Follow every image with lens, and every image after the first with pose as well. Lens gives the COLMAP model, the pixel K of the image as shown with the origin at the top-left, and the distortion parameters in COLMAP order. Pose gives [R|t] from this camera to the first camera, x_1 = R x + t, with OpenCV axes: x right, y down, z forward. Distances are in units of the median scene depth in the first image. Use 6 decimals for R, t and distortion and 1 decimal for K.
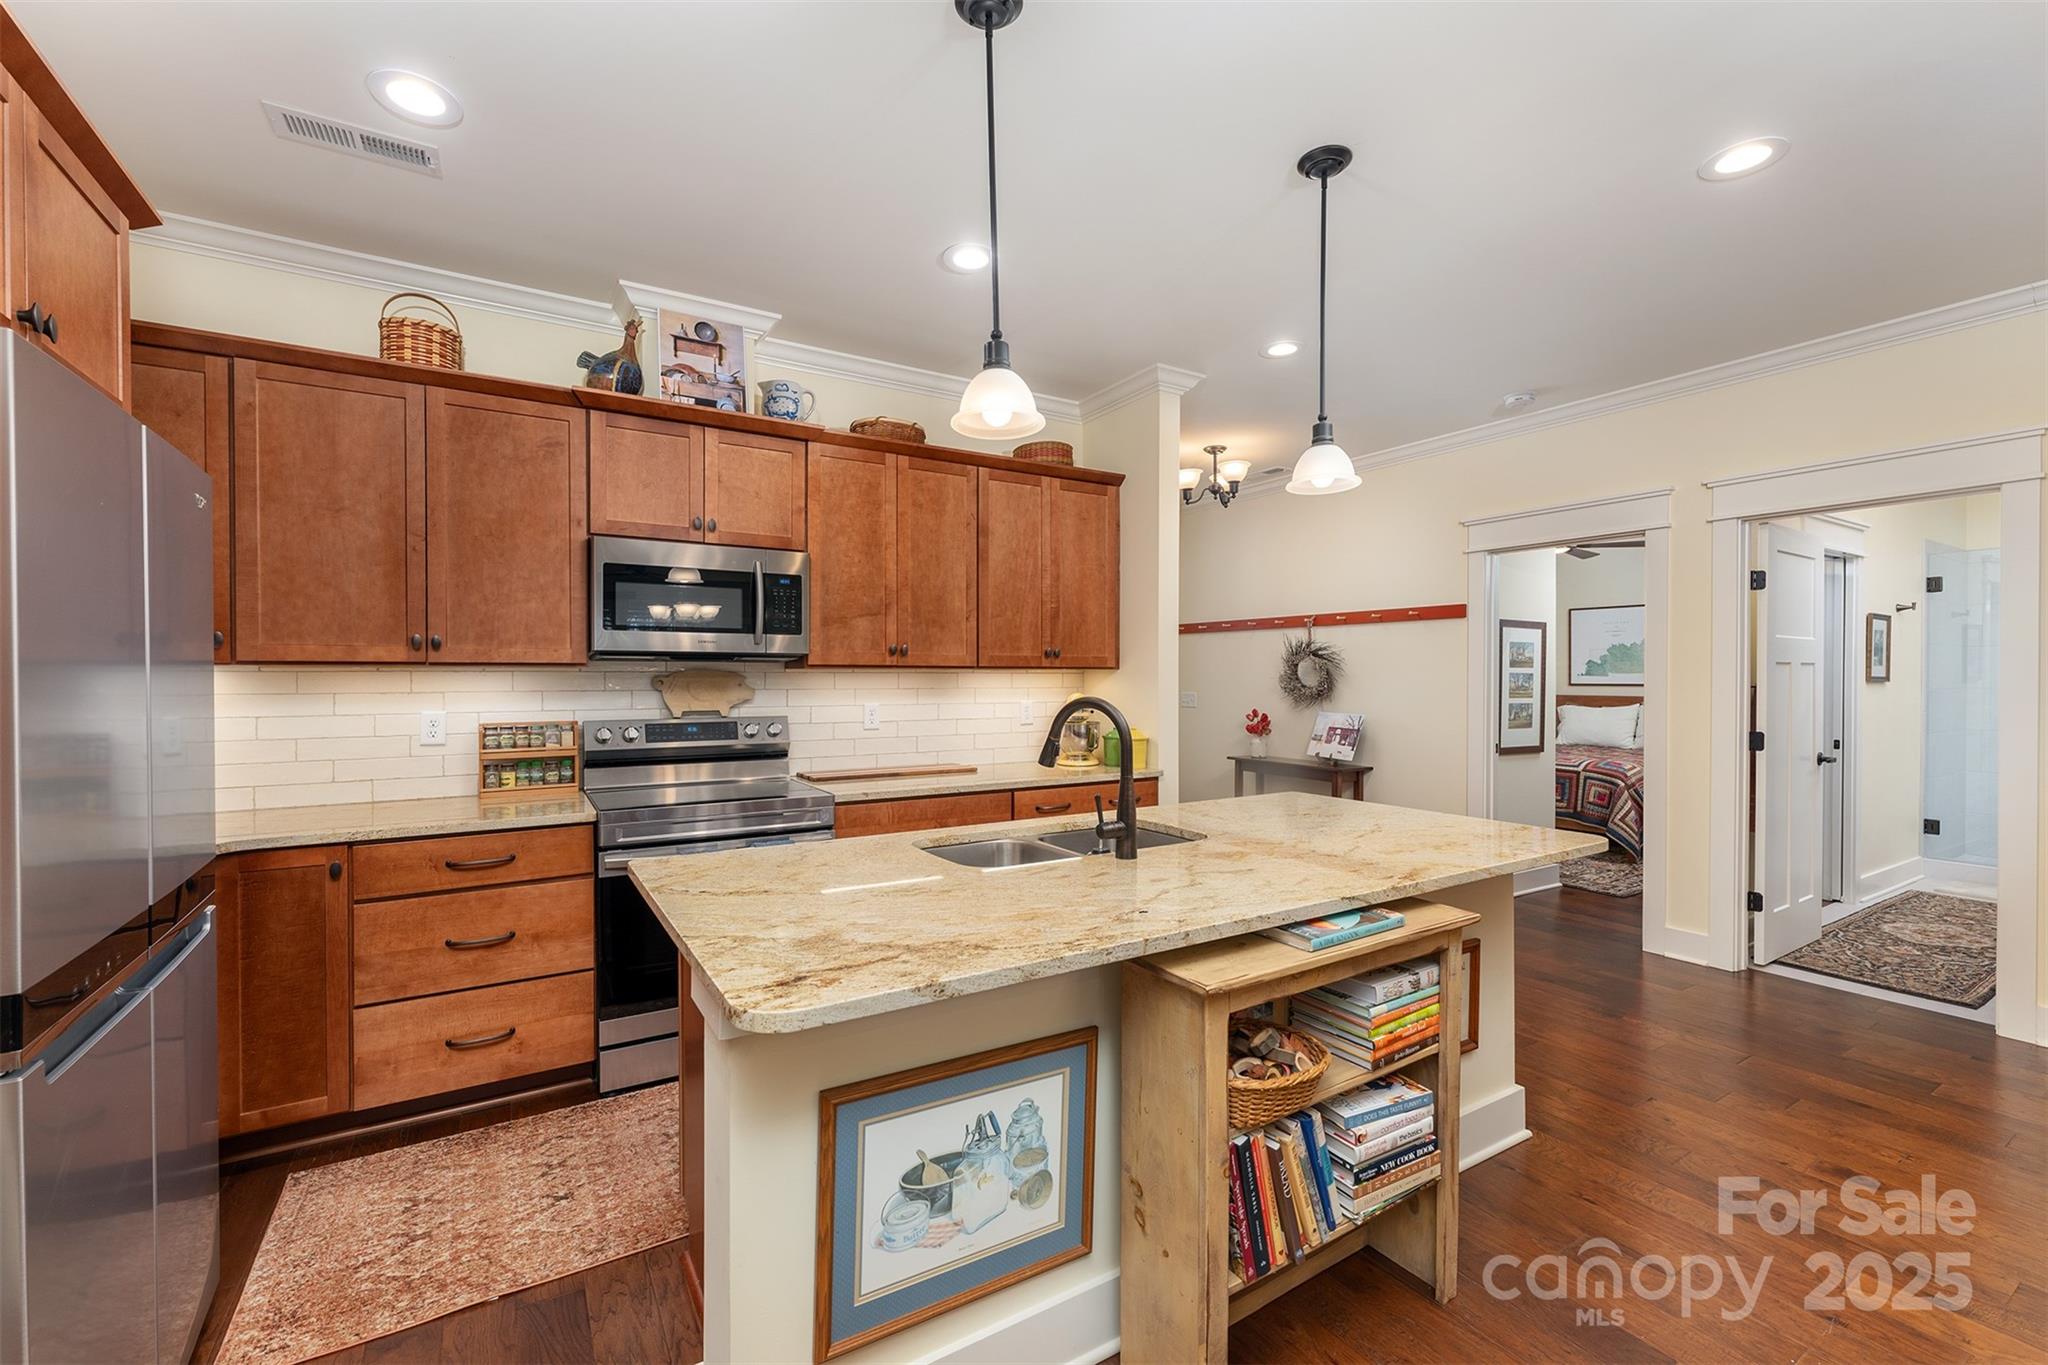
lens RADIAL K [[830.7, 0, 1022.7], [0, 830.7, 683.6], [0, 0, 1]] dist [0.000352, -0.000085]
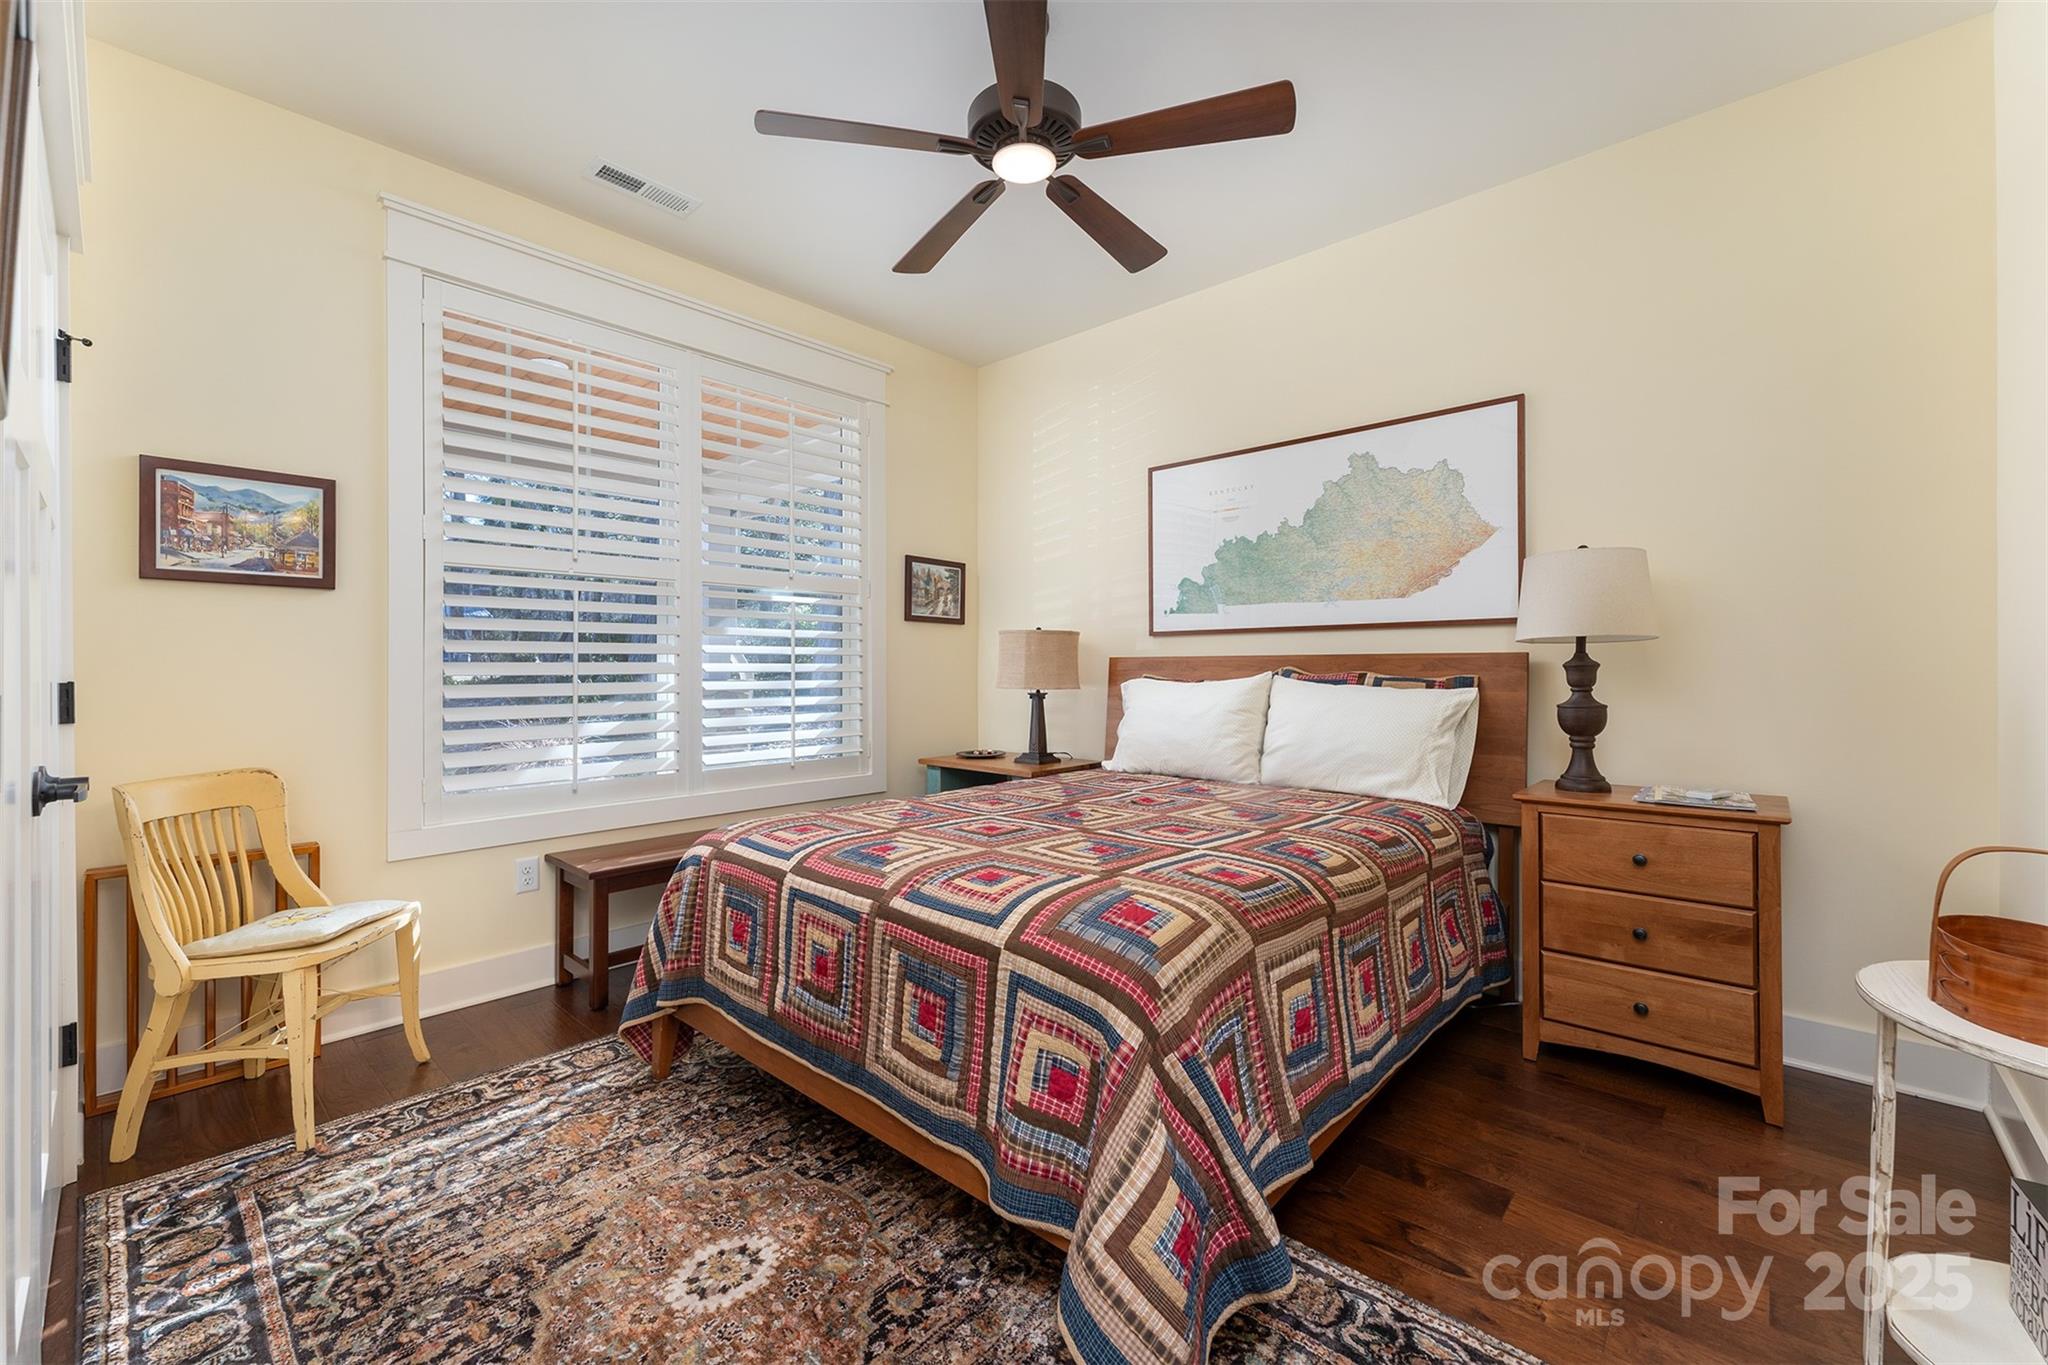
lens RADIAL K [[829.8, 0, 1013.6], [0, 829.8, 667.5], [0, 0, 1]] dist [0.001625, 0.000152]
pose [[0.959927, -0.007628, 0.280148, 1.013228], [0.010589, 0.999903, -0.009056, 0.049733], [-0.280052, 0.011660, 0.959914, 1.289338]]
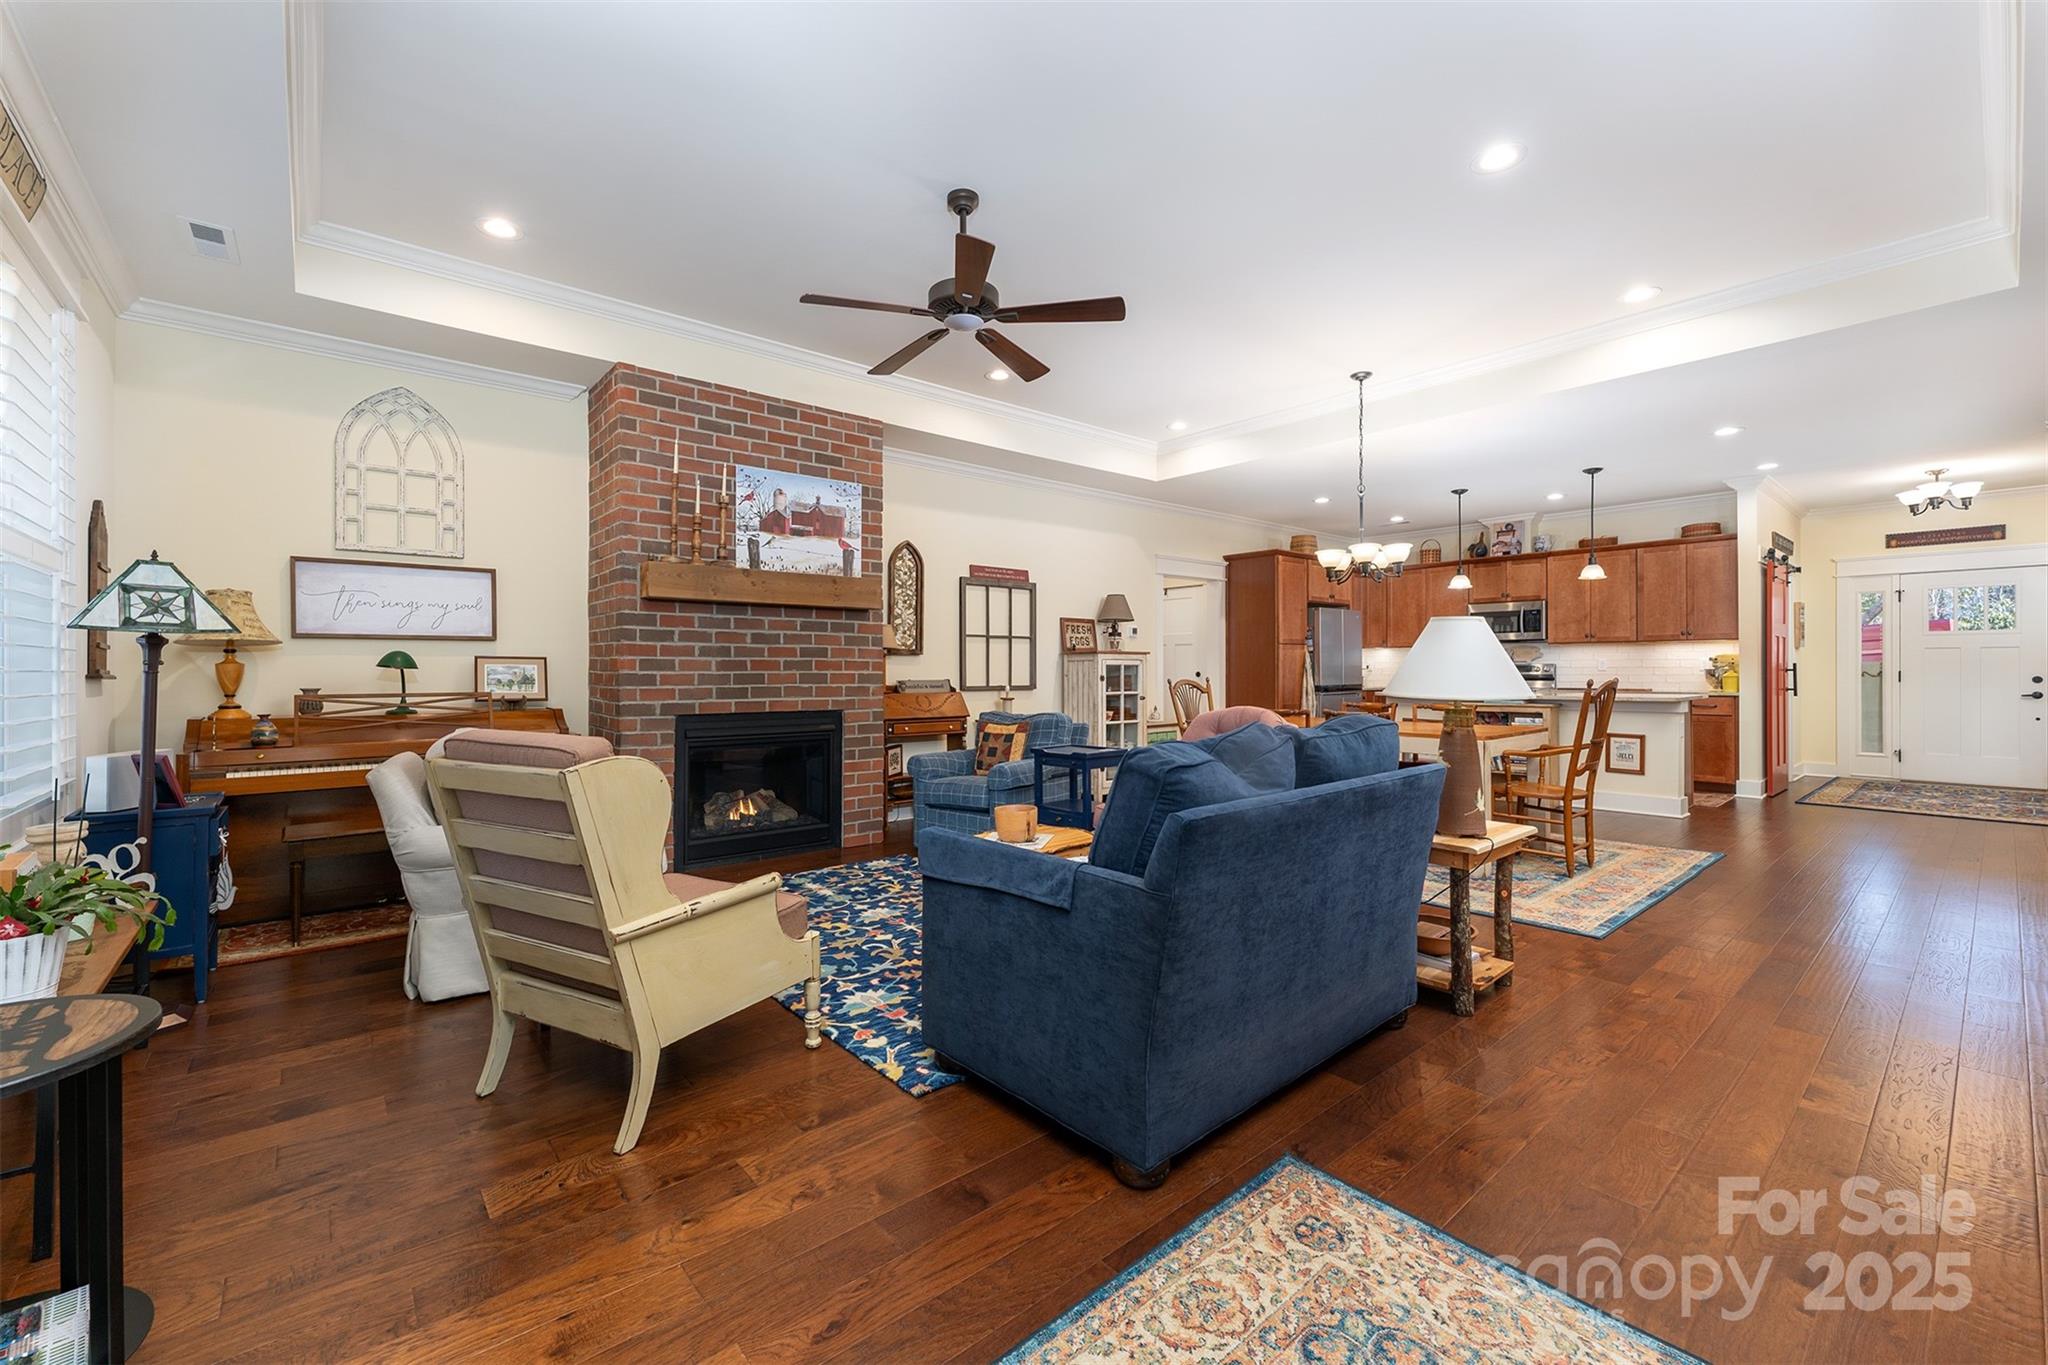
lens RADIAL K [[829.8, 0, 1013.6], [0, 829.8, 667.5], [0, 0, 1]] dist [0.001625, 0.000152]
pose [[0.152800, -0.003478, -0.988251, 1.858359], [-0.004730, 0.999980, -0.004251, 0.065291], [0.988246, 0.005324, 0.152781, -0.947765]]
